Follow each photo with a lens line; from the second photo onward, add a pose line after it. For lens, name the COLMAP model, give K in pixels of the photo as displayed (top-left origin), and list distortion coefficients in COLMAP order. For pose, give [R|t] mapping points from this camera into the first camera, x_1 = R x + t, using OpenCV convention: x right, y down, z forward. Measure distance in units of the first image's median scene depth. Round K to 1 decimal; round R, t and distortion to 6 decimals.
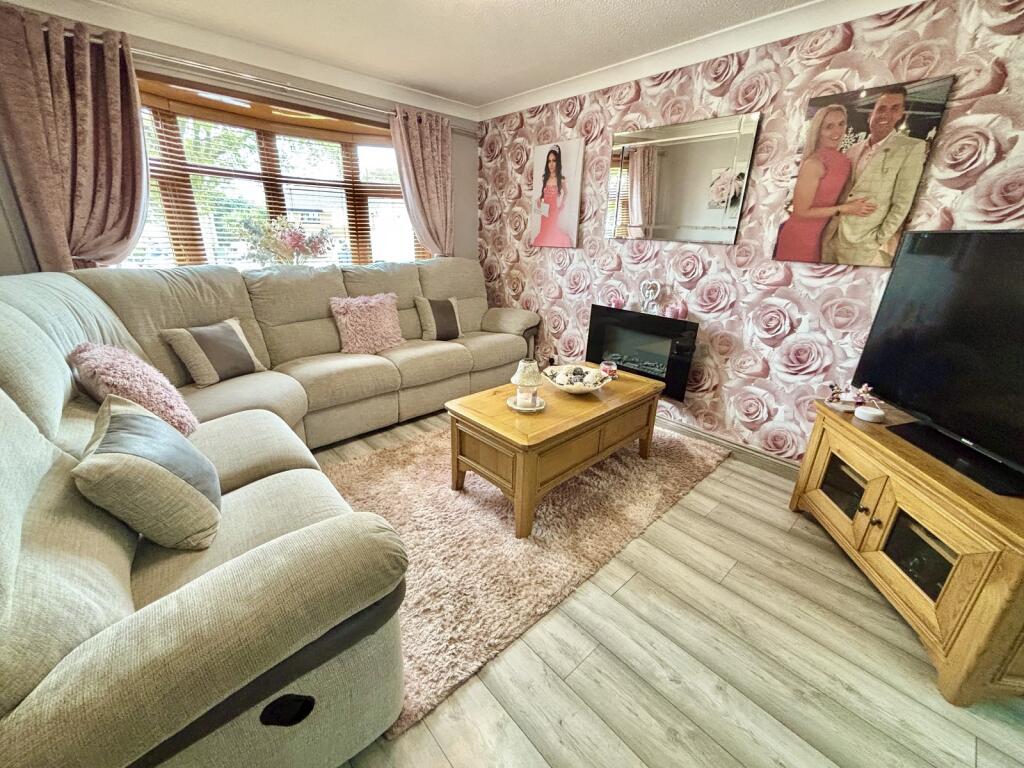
lens RADIAL K [[411.5, 0, 513.6], [0, 411.5, 382.3], [0, 0, 1]] dist [-0.002822, 0.000618]
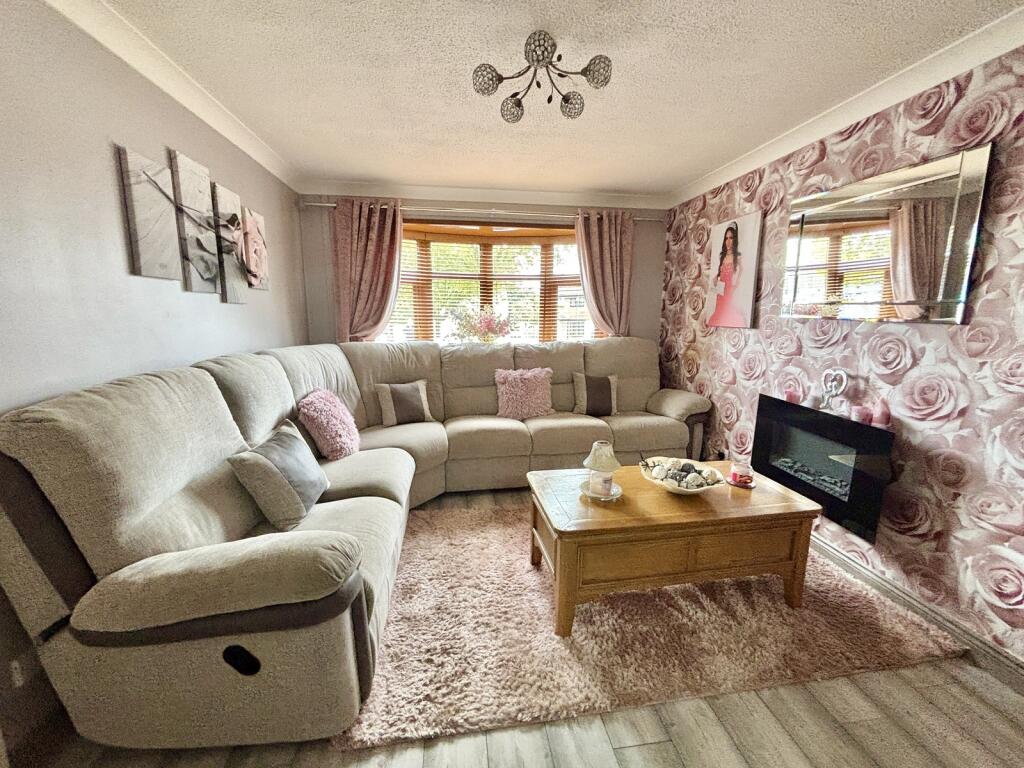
lens RADIAL K [[411.5, 0, 513.5], [0, 411.5, 383.1], [0, 0, 1]] dist [-0.002822, 0.000618]
pose [[0.826359, 0.073164, -0.558371, 0.284757], [-0.171086, 0.977276, -0.125144, -0.026453], [0.536526, 0.198943, 0.820098, 0.059571]]
